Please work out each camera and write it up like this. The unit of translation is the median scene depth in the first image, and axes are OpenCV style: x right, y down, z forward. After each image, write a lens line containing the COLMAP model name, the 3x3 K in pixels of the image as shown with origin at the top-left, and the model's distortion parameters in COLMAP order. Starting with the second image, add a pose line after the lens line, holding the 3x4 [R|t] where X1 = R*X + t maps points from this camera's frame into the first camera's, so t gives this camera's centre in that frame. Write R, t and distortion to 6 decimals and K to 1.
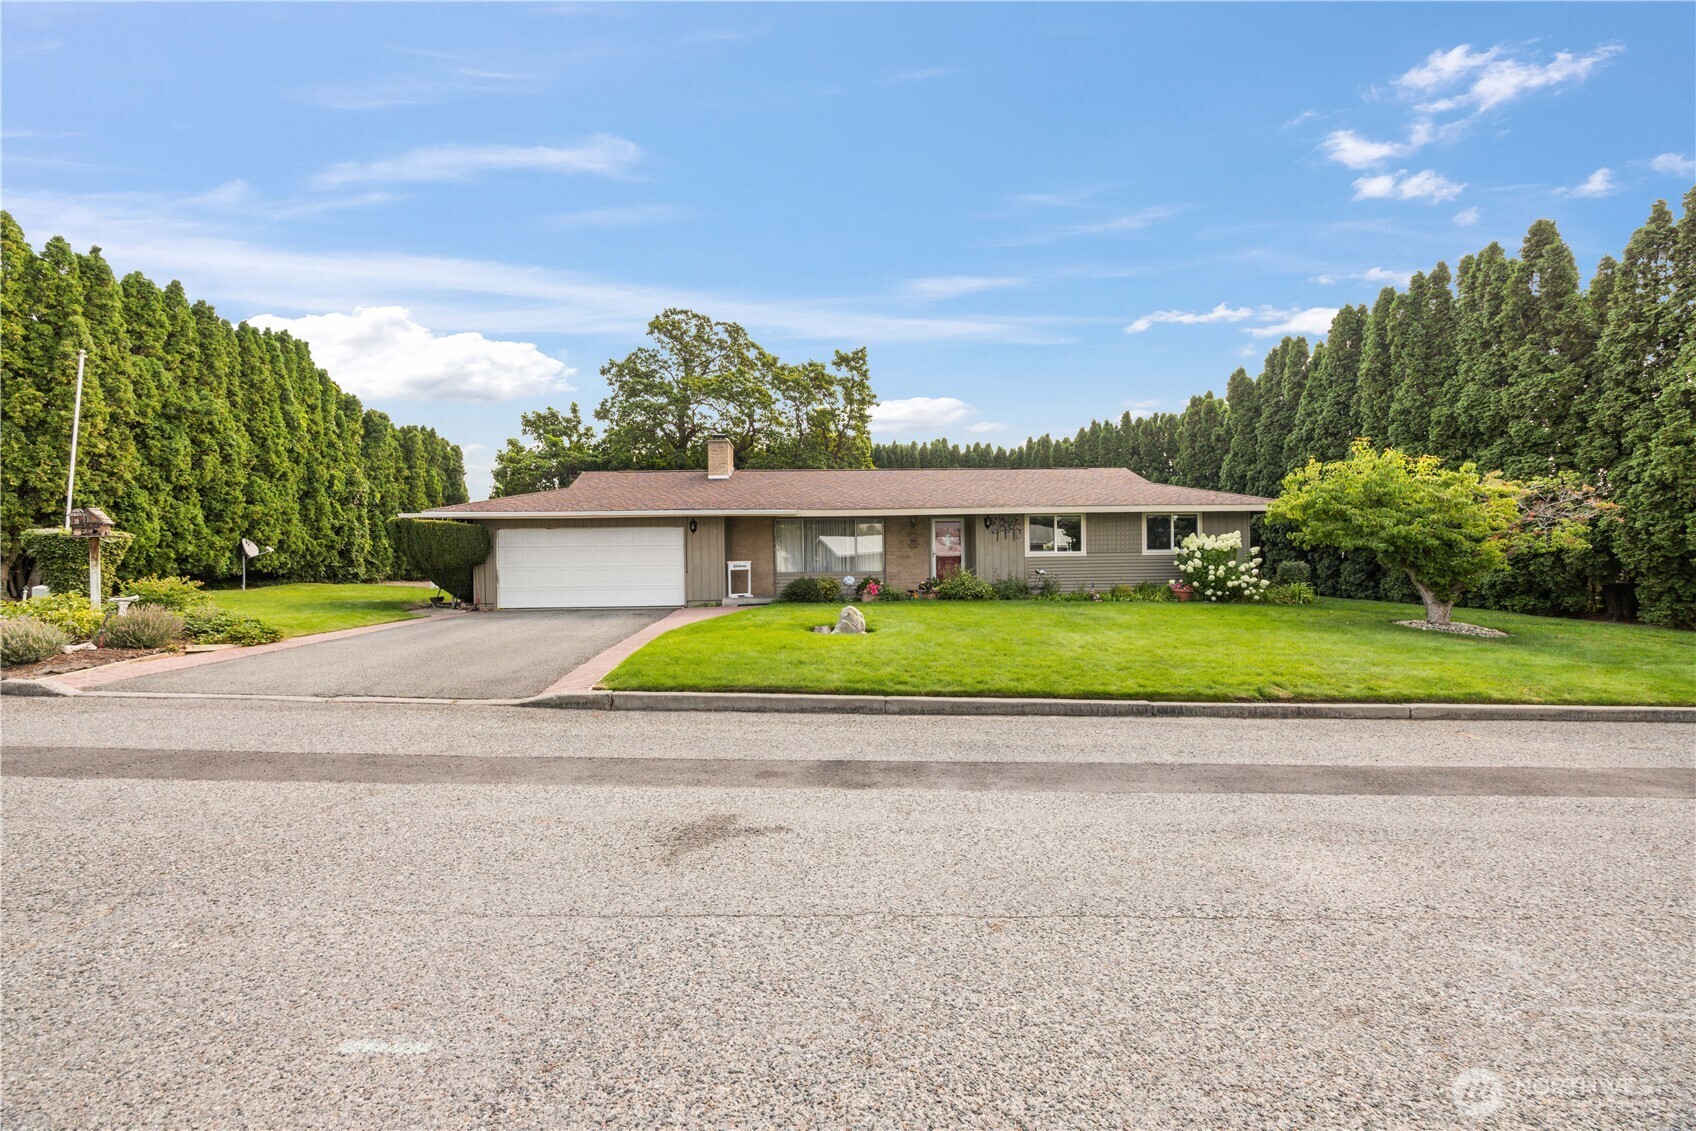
lens RADIAL K [[643.3, 0, 840.0], [0, 643.3, 557.2], [0, 0, 1]] dist [-0.004059, -0.000179]
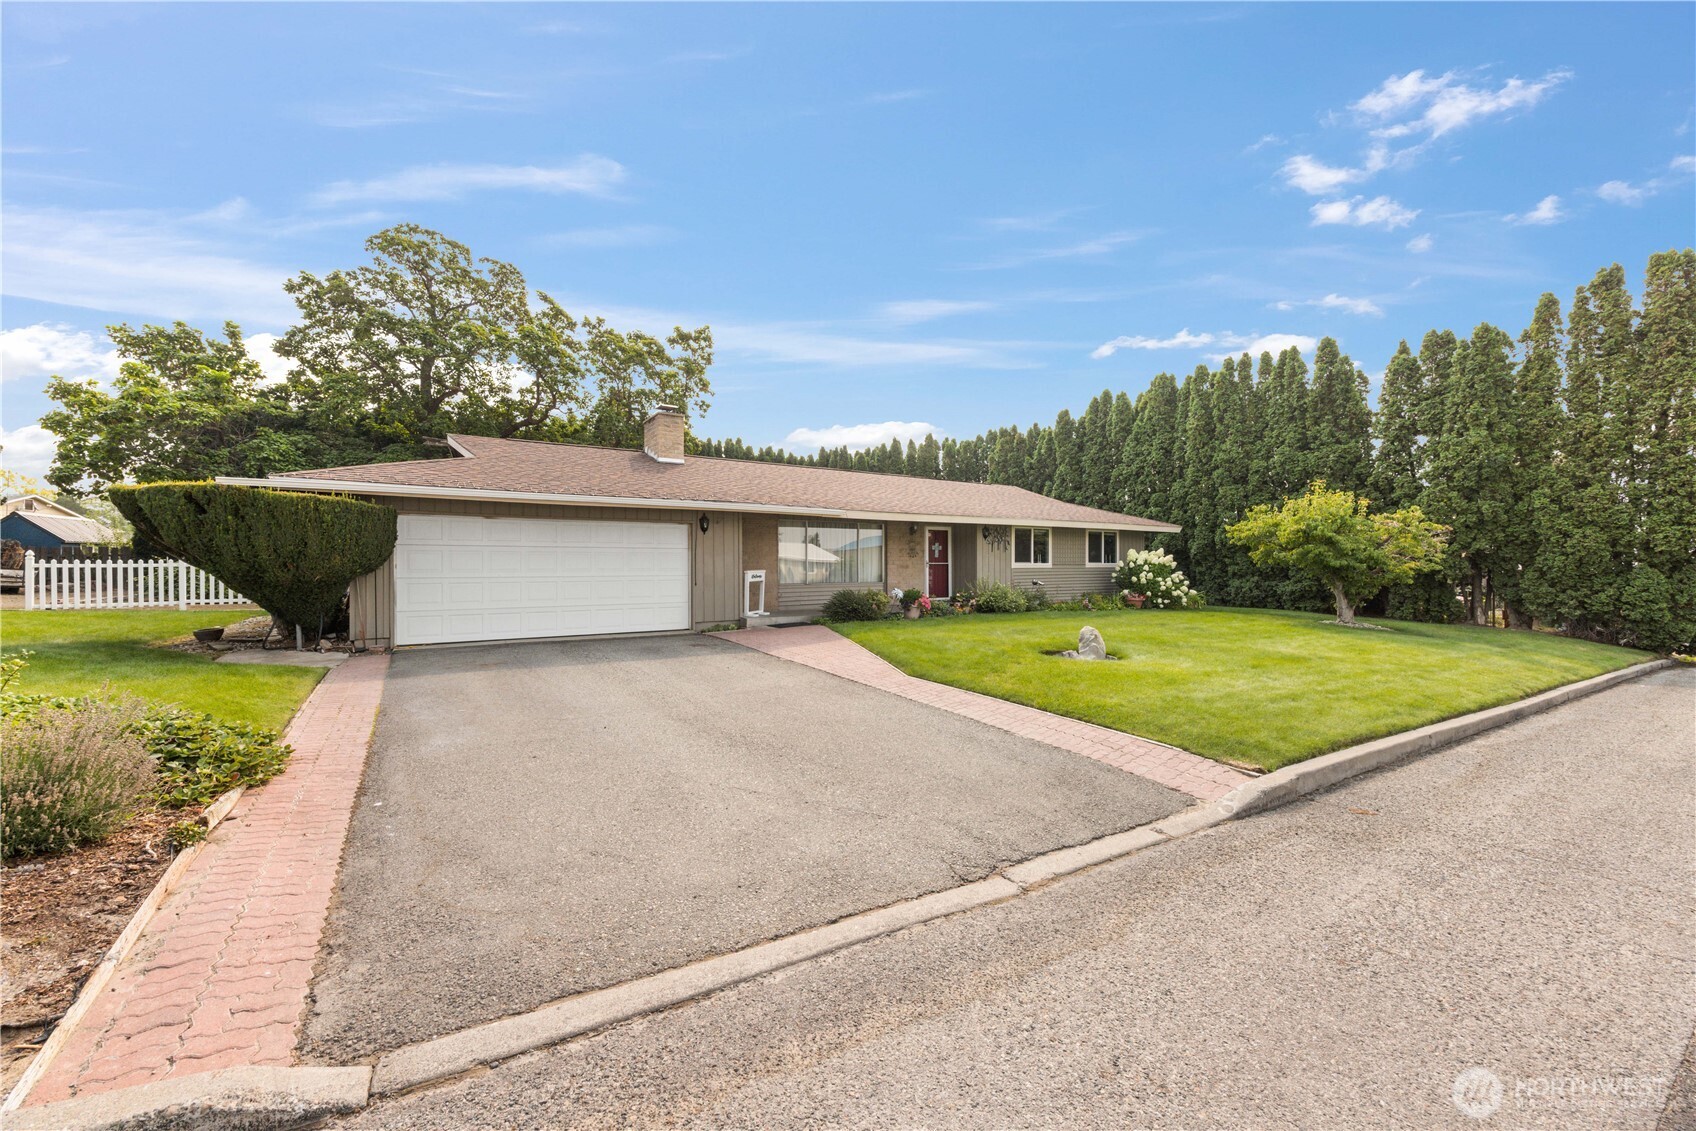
lens RADIAL K [[643.3, 0, 840.0], [0, 643.3, 557.2], [0, 0, 1]] dist [-0.004059, -0.000179]
pose [[0.862579, 0.018298, 0.505592, -0.458821], [-0.014800, 0.999831, -0.010934, -0.002684], [-0.505706, 0.001949, 0.862704, 0.258246]]
